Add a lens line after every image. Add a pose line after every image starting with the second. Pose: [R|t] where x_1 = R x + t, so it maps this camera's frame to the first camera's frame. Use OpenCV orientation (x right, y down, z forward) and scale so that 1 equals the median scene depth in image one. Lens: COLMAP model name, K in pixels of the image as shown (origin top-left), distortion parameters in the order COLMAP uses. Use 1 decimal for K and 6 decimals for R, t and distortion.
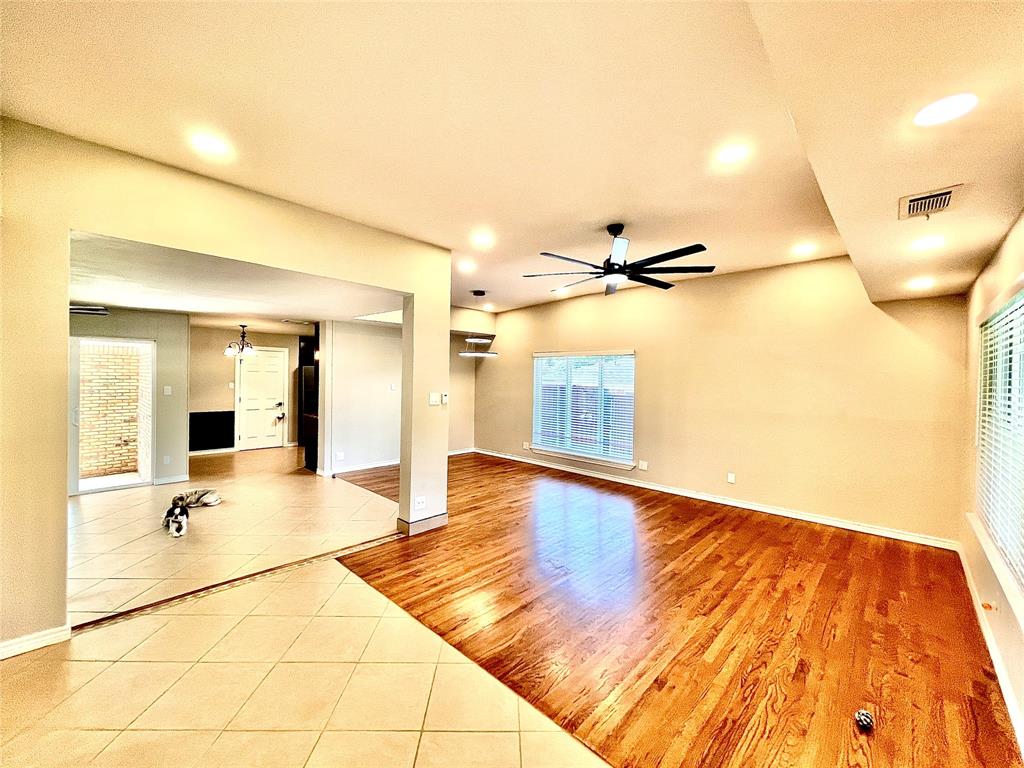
lens RADIAL K [[411.6, 0, 512.0], [0, 411.6, 384.0], [0, 0, 1]] dist [-0.000430, 0.000023]
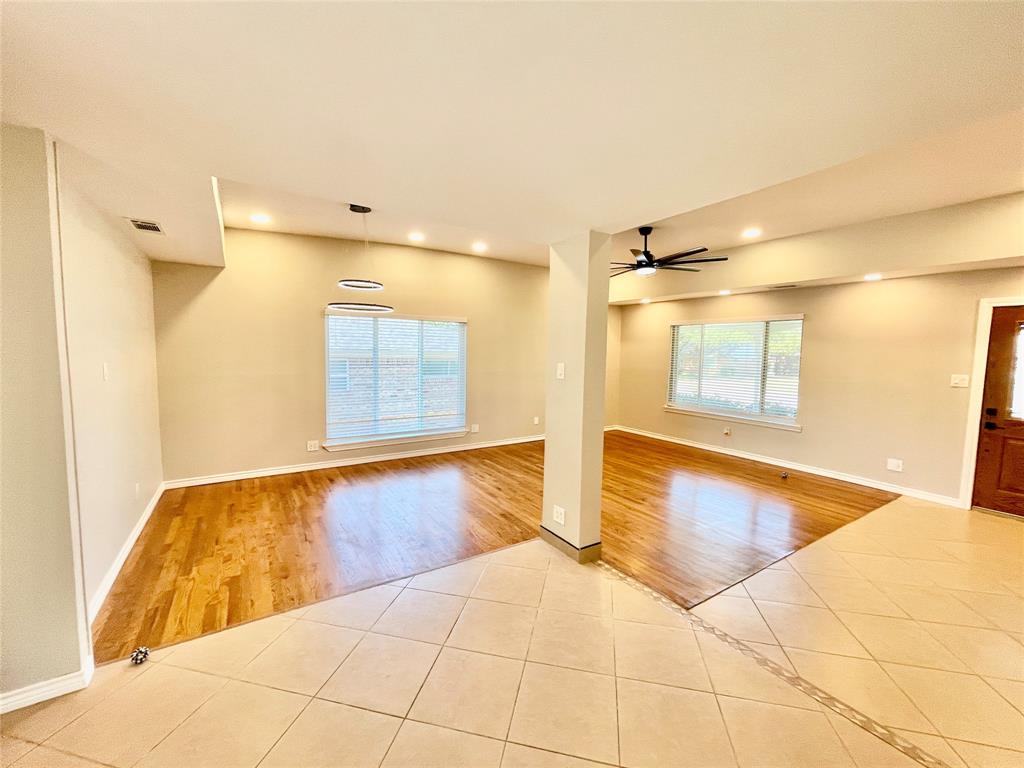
lens RADIAL K [[411.6, 0, 512.0], [0, 411.6, 384.0], [0, 0, 1]] dist [-0.000430, 0.000023]
pose [[0.231792, -0.094036, 0.968209, -0.424991], [0.004243, 0.995405, 0.095662, -0.010413], [-0.972756, -0.018066, 0.231126, 0.423255]]
